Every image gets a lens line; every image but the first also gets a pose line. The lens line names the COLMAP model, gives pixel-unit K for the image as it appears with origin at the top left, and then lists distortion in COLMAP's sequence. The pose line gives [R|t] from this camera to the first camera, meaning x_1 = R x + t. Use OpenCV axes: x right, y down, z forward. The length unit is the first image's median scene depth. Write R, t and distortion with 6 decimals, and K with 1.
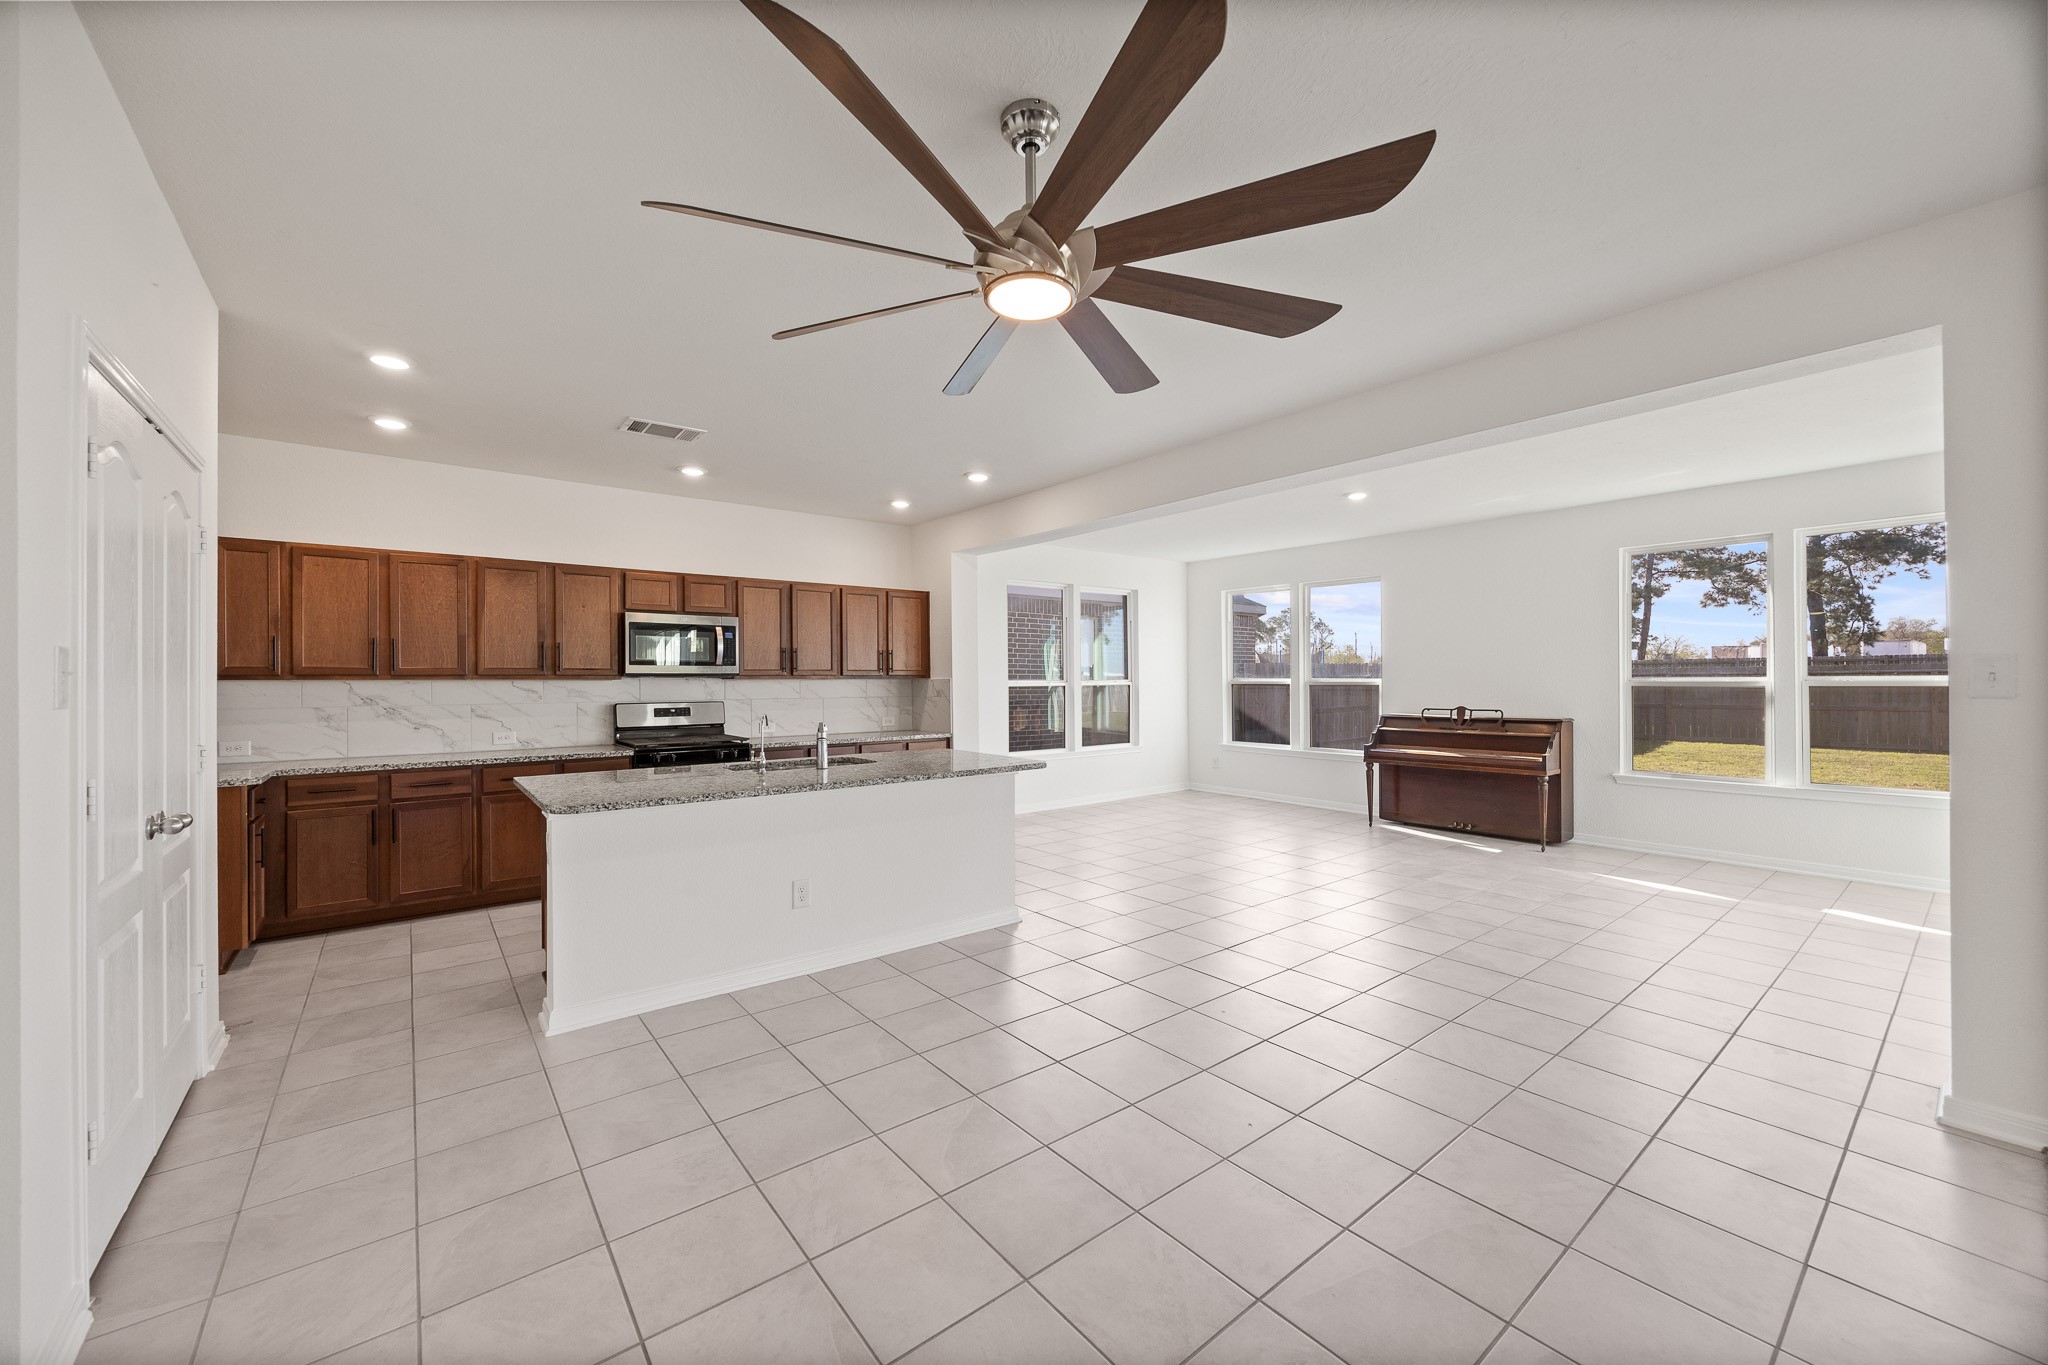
lens RADIAL K [[781.0, 0, 1017.7], [0, 781.0, 683.8], [0, 0, 1]] dist [-0.000769, 0.000186]
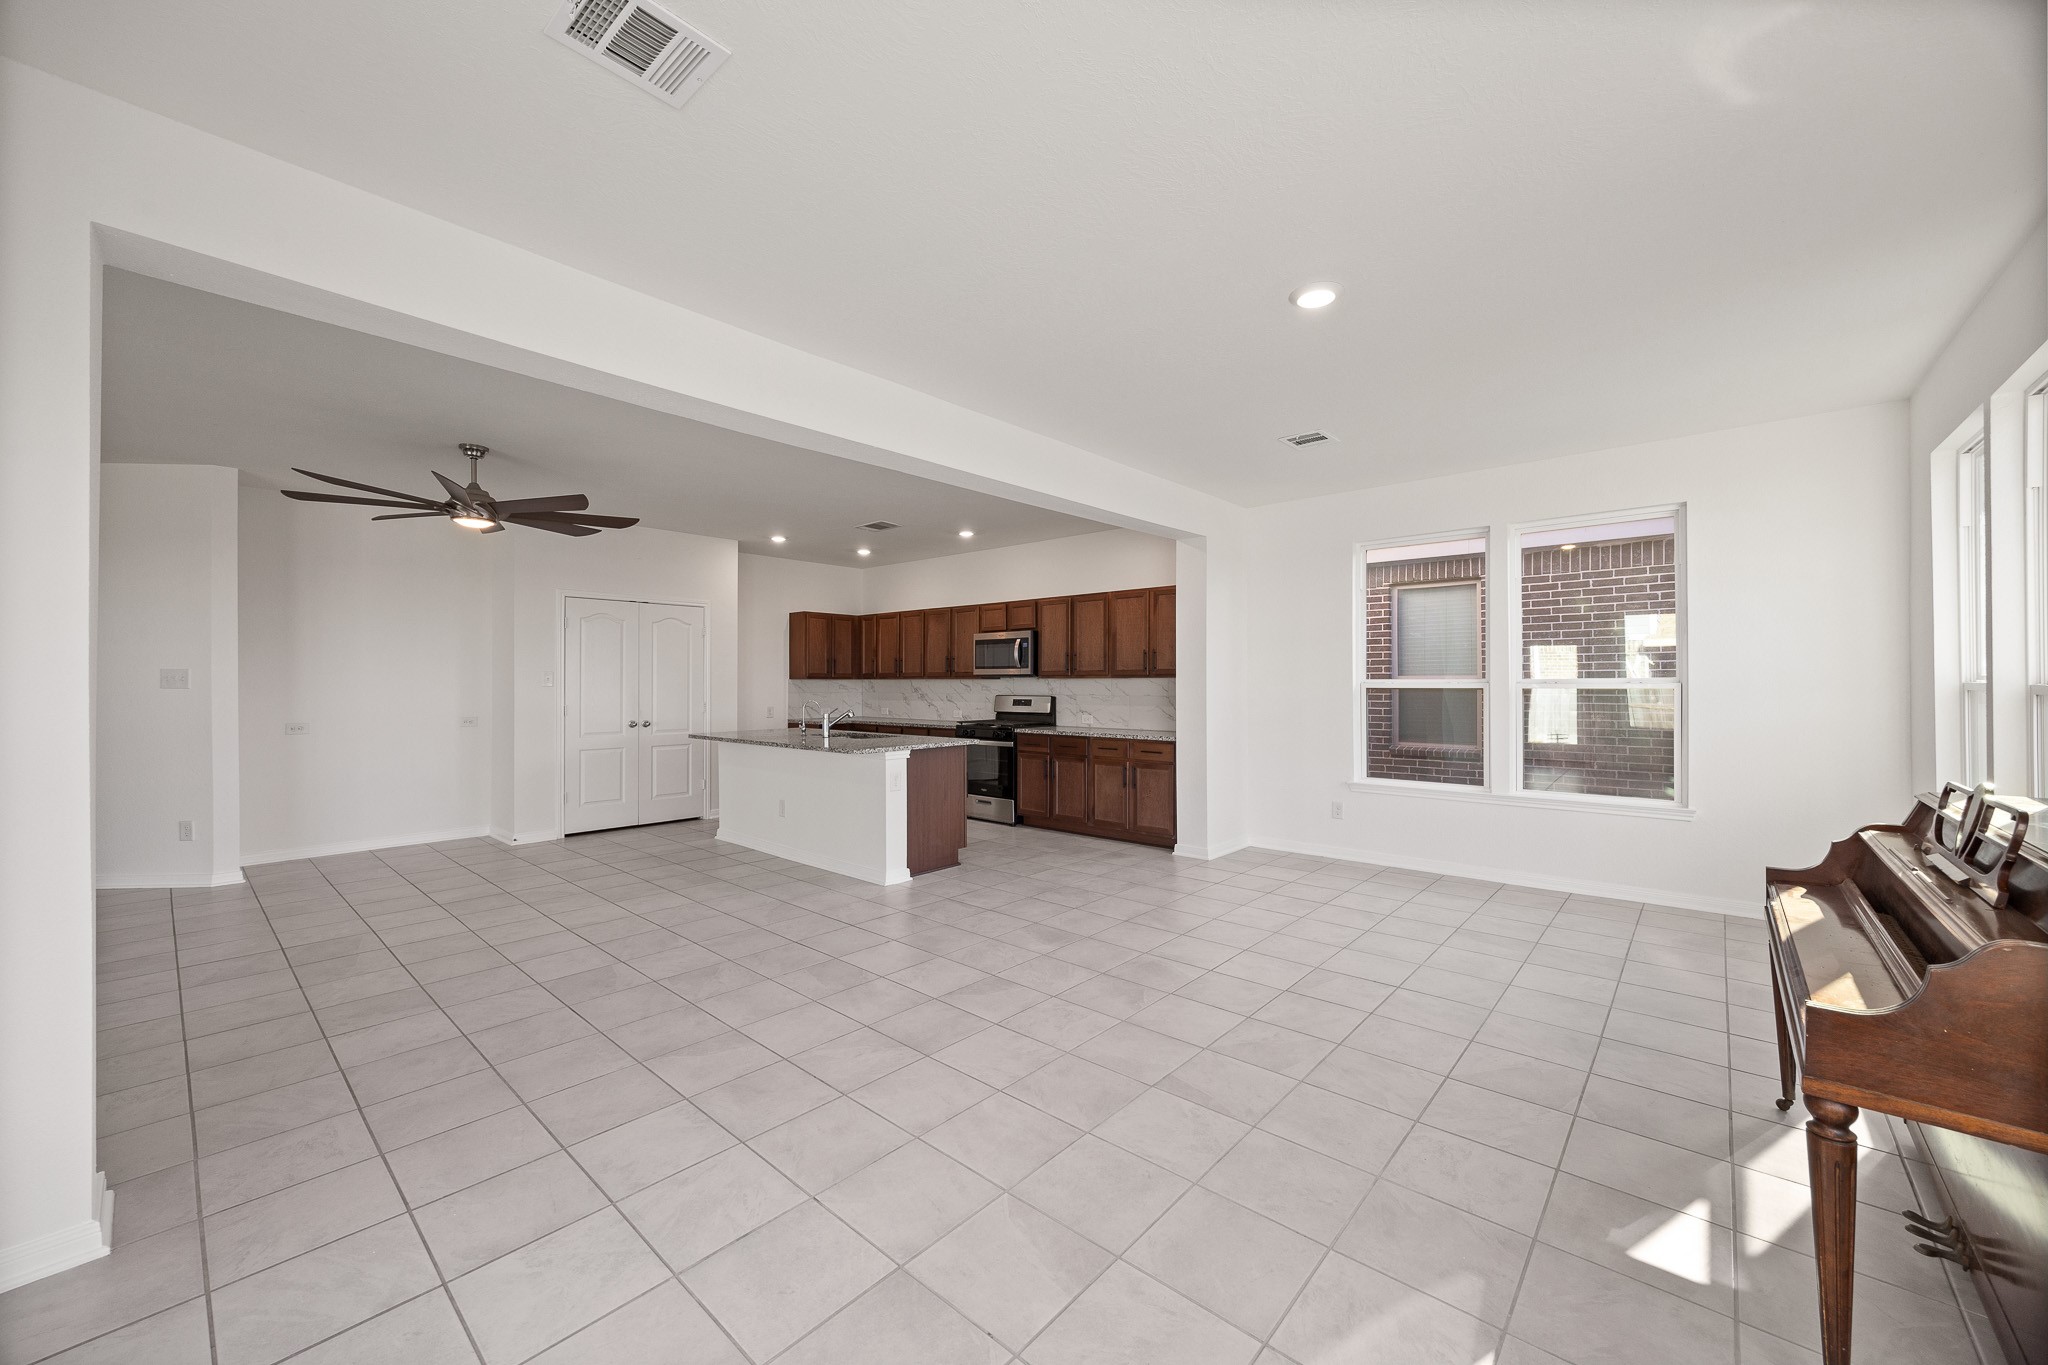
lens RADIAL K [[781.0, 0, 1017.7], [0, 781.0, 683.8], [0, 0, 1]] dist [-0.000769, 0.000186]
pose [[0.171294, 0.007665, -0.985190, 0.815129], [-0.002878, 0.999969, 0.007280, -0.005905], [0.985216, 0.001588, 0.171311, 0.682443]]
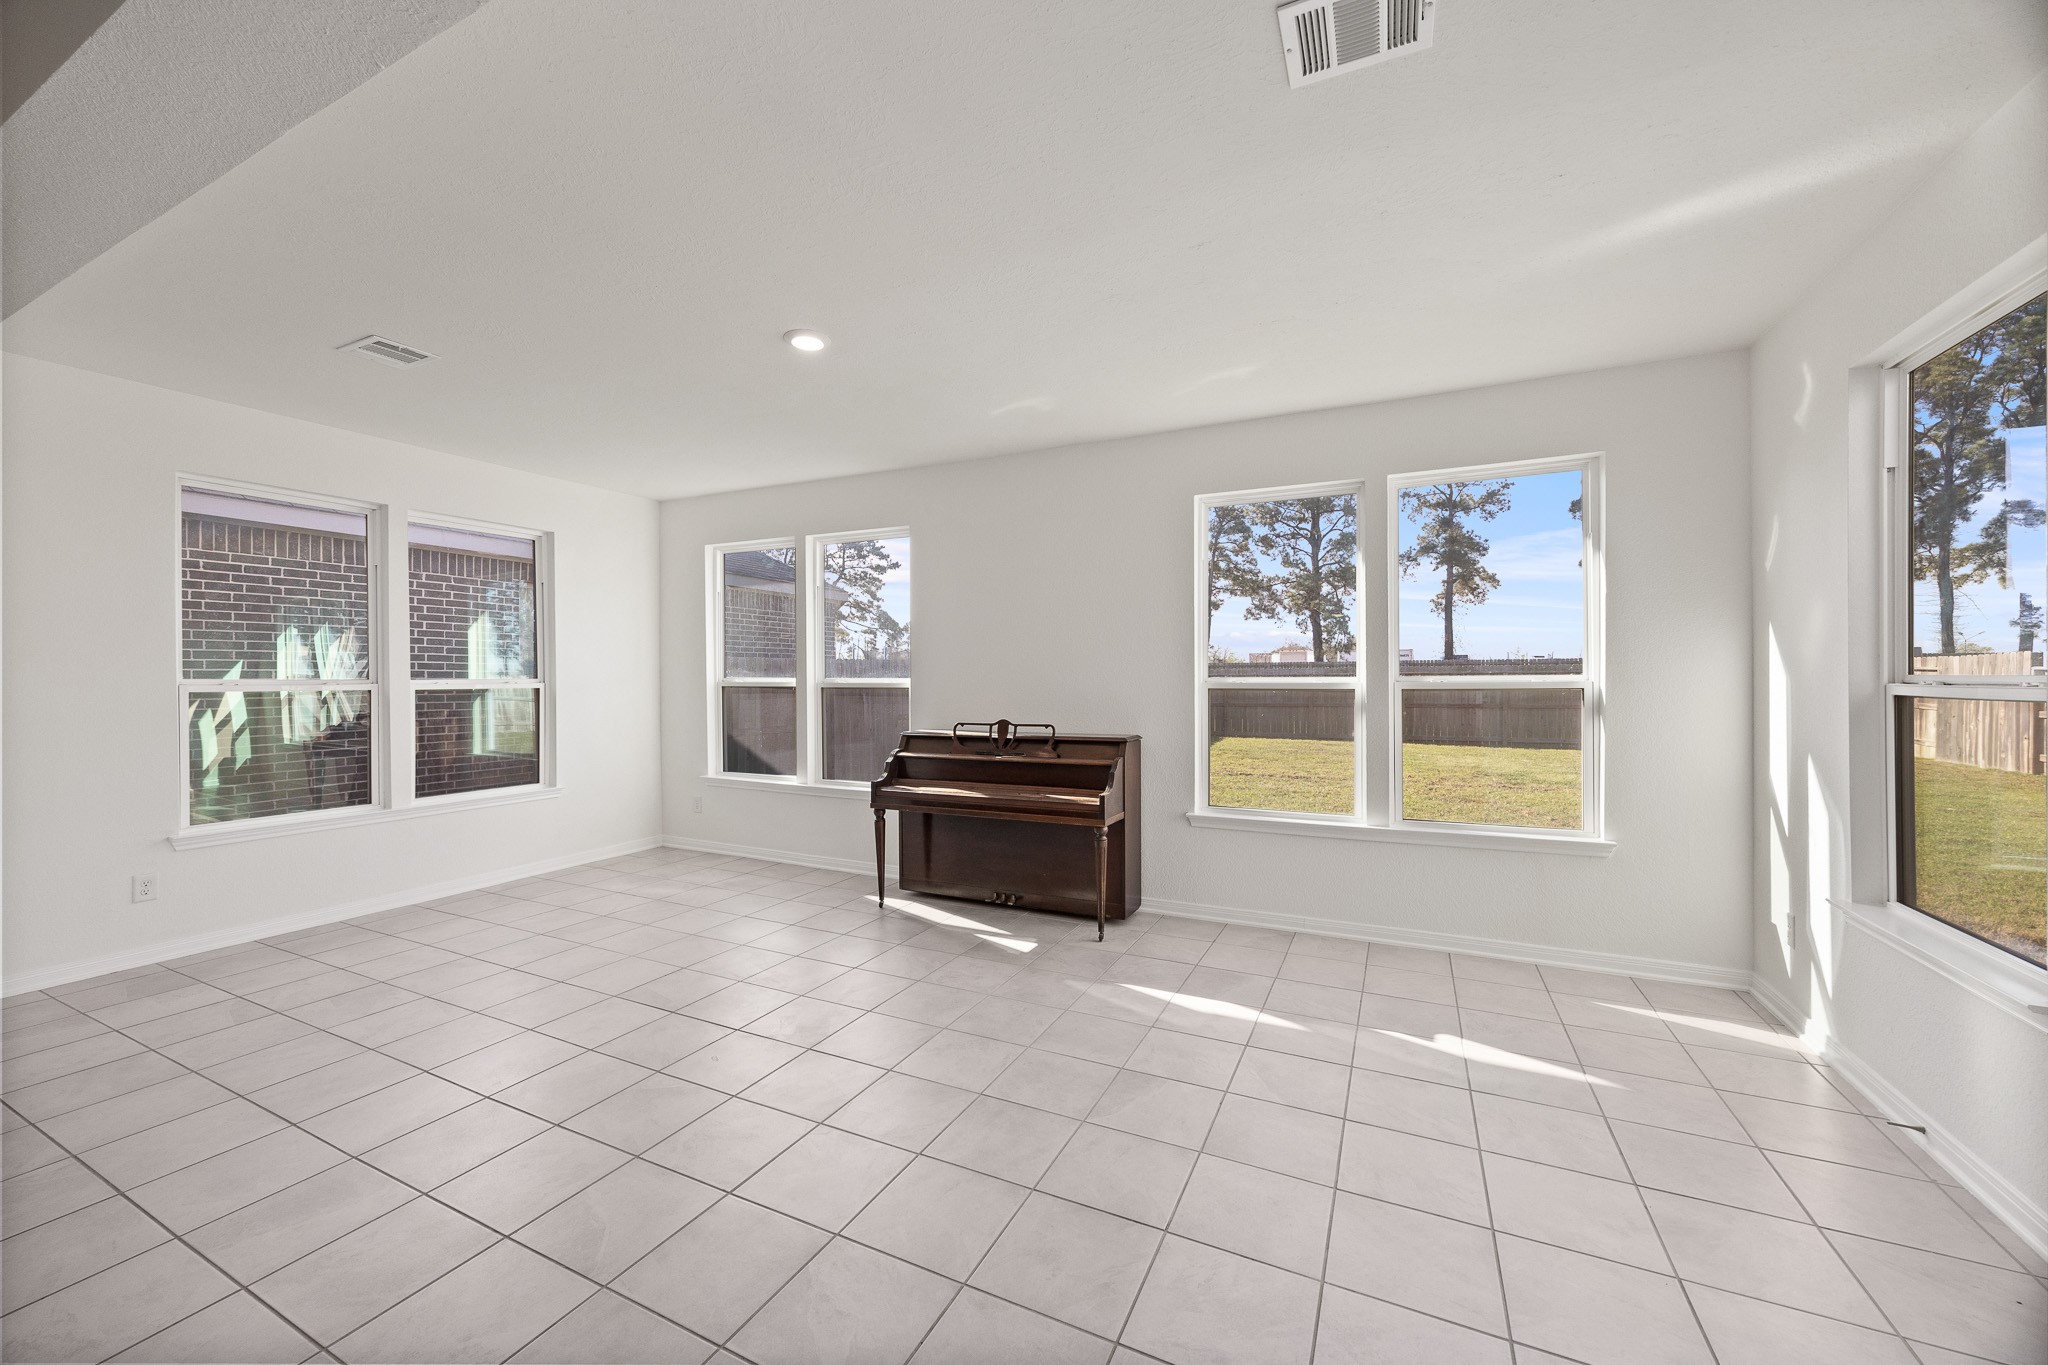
lens RADIAL K [[780.4, 0, 1024.0], [0, 780.4, 682.5], [0, 0, 1]] dist [0.000466, -0.000064]
pose [[0.901251, 0.000109, 0.433297, 0.310535], [0.000299, 1.000000, -0.000873, -0.002605], [-0.433297, 0.000917, 0.901251, 0.409995]]
